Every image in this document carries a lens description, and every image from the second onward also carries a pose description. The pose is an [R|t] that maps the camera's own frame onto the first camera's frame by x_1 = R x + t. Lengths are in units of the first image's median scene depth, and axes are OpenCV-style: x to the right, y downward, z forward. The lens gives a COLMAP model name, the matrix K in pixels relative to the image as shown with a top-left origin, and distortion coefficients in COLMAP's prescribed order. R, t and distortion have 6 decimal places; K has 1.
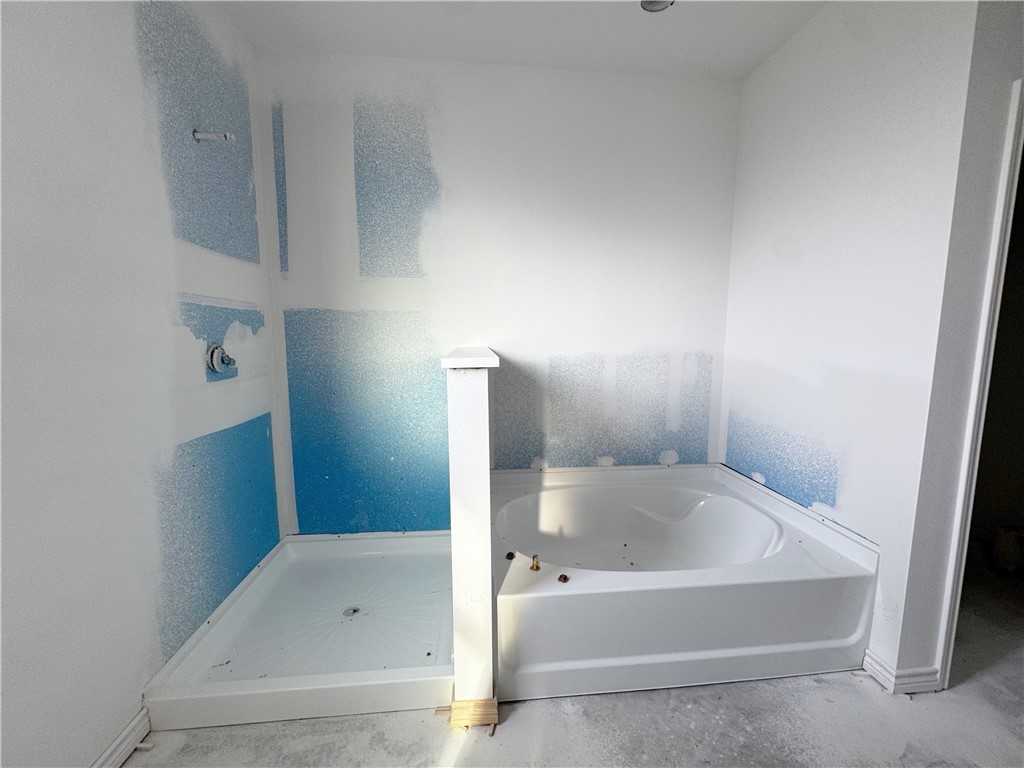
lens RADIAL K [[407.9, 0, 511.2], [0, 407.9, 383.0], [0, 0, 1]] dist [-0.000643, -0.000293]
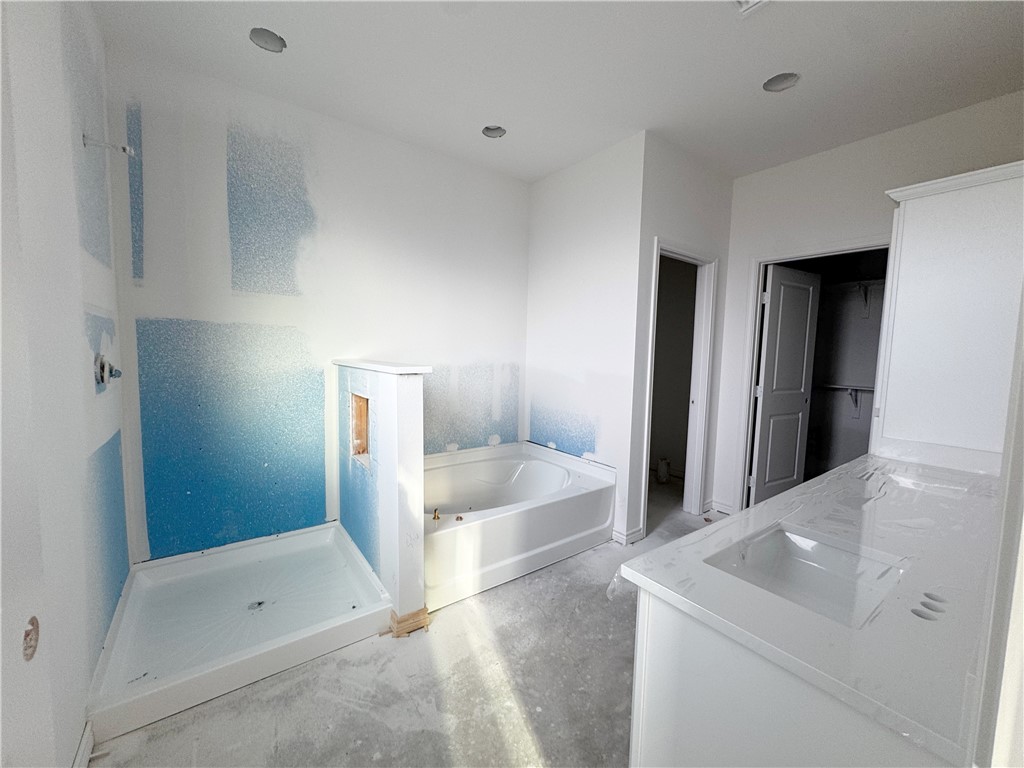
lens RADIAL K [[407.9, 0, 509.0], [0, 407.9, 382.7], [0, 0, 1]] dist [-0.000643, -0.000293]
pose [[0.859217, -0.024494, 0.511025, -0.305713], [0.039590, 0.999041, -0.018681, 0.020130], [-0.510078, 0.036282, 0.859363, -0.241335]]
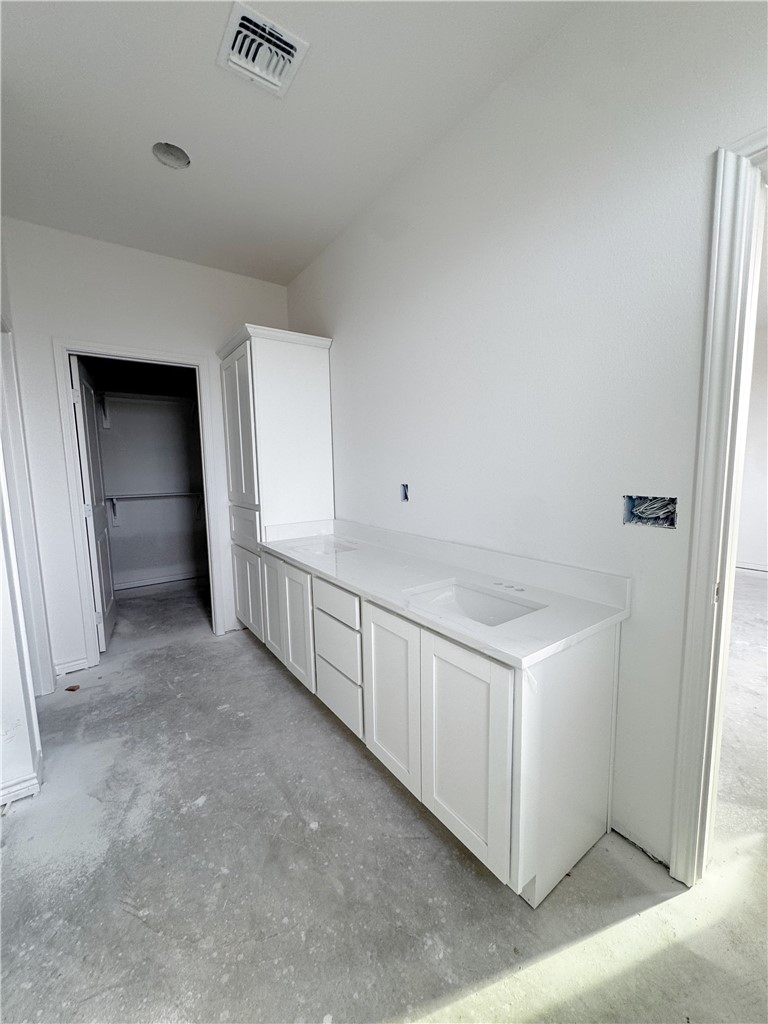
lens RADIAL K [[407.9, 0, 386.9], [0, 407.9, 513.1], [0, 0, 1]] dist [-0.000643, -0.000293]
pose [[-0.508060, -0.096383, 0.855912, -0.281260], [0.116029, 0.977003, 0.178893, -0.045949], [-0.853471, 0.190199, -0.485192, 0.387620]]
